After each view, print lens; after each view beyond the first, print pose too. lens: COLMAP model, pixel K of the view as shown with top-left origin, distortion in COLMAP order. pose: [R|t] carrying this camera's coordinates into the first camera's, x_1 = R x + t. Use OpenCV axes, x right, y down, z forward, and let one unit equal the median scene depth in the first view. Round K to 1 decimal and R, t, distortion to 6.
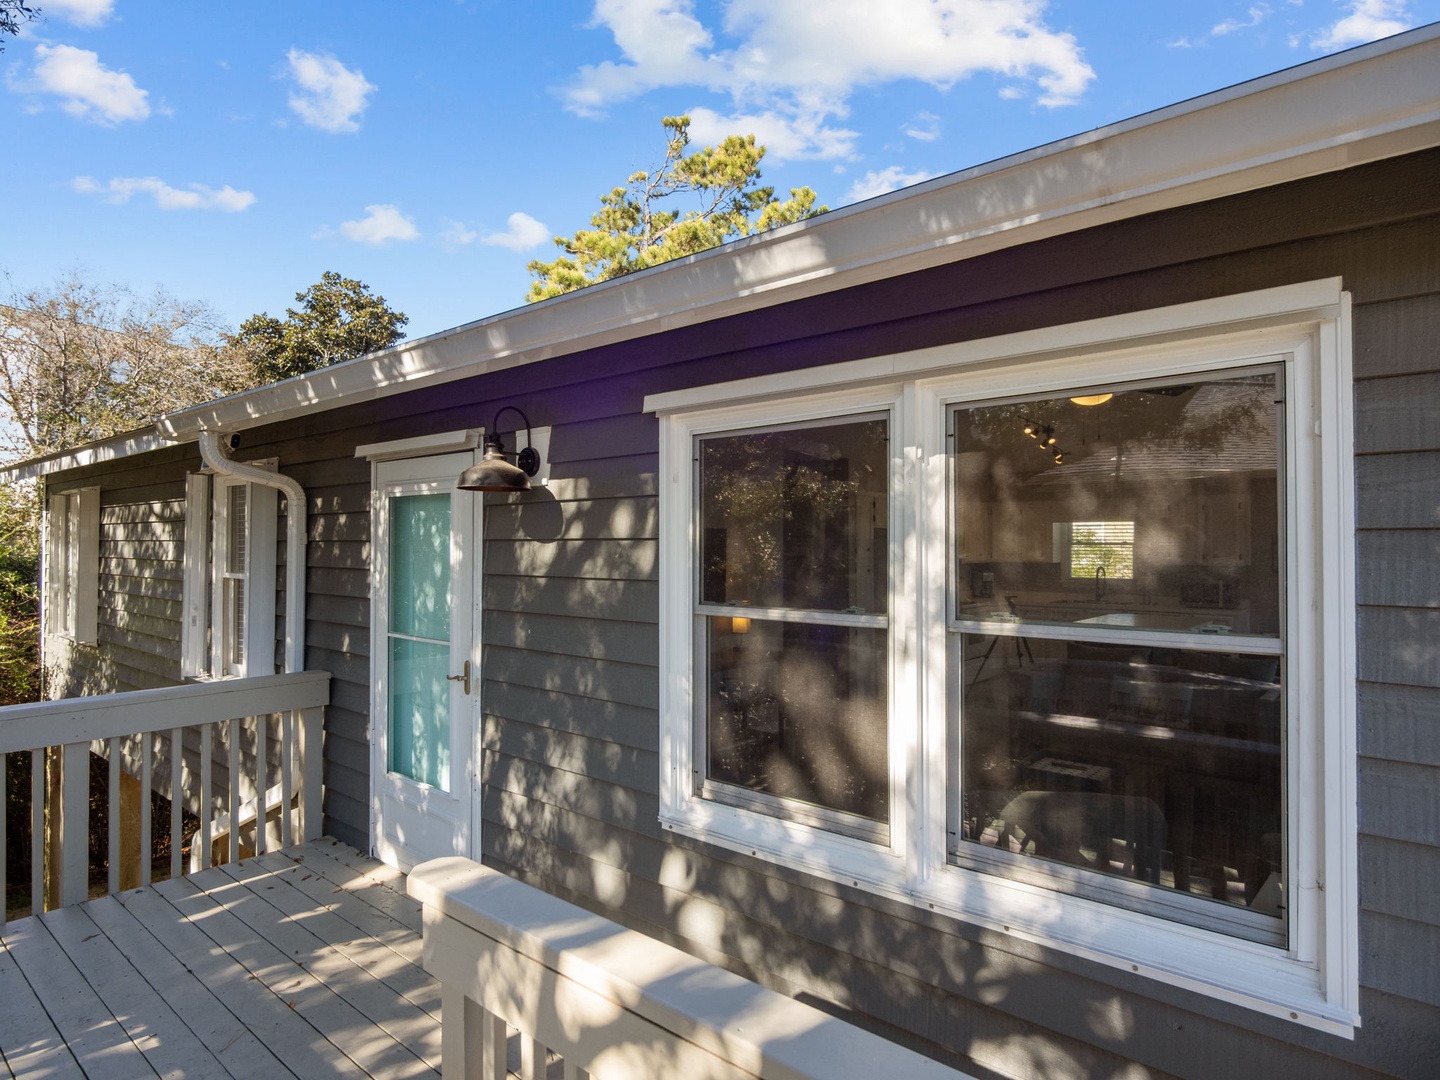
lens RADIAL K [[833.5, 0, 737.9], [0, 833.5, 534.8], [0, 0, 1]] dist [0.001593, -0.001555]
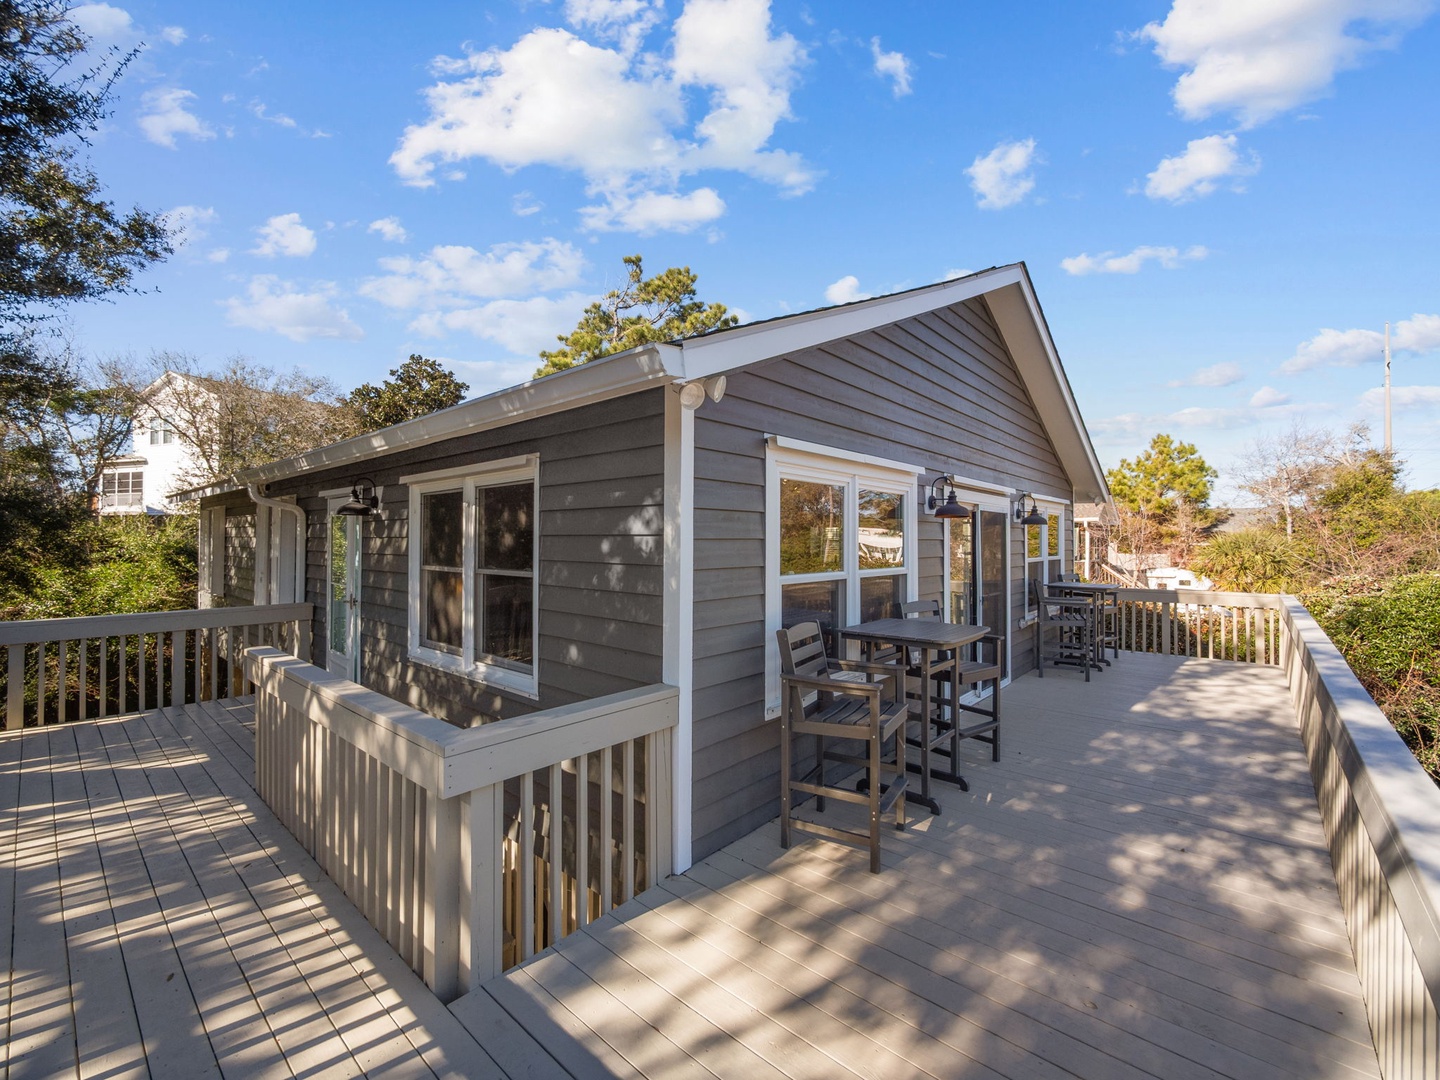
lens RADIAL K [[612.0, 0, 724.3], [0, 612.0, 536.4], [0, 0, 1]] dist [-0.001756, 0.000160]
pose [[0.999793, 0.004322, -0.019891, 0.353785], [-0.004264, 0.999986, 0.002994, -0.002625], [0.019904, -0.002909, 0.999798, -0.301083]]
